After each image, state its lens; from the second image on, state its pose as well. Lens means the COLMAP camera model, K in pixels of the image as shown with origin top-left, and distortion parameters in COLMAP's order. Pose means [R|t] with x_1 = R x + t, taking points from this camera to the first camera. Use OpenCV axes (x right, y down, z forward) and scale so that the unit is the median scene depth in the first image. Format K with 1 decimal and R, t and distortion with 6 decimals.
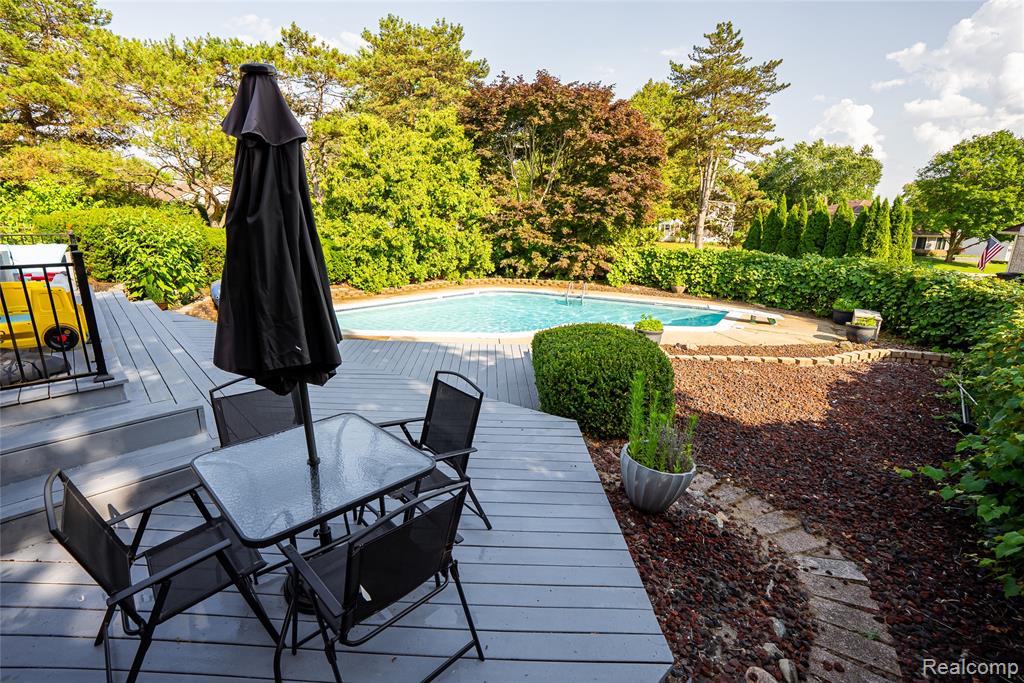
lens RADIAL K [[470.3, 0, 514.7], [0, 470.3, 340.5], [0, 0, 1]] dist [-0.033317, 0.016906]
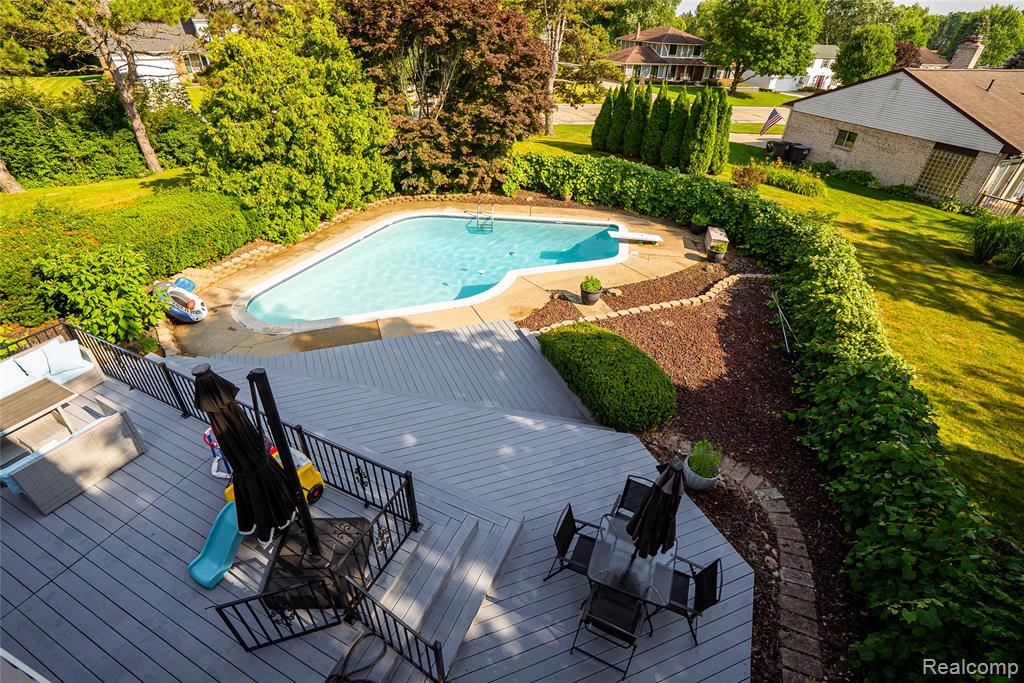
lens RADIAL K [[470.3, 0, 502.5], [0, 470.3, 331.7], [0, 0, 1]] dist [-0.033317, 0.016906]
pose [[0.936546, -0.191800, 0.293418, -0.193319], [0.083505, 0.935008, 0.344655, -0.208971], [-0.340453, -0.298283, 0.891695, -0.062516]]
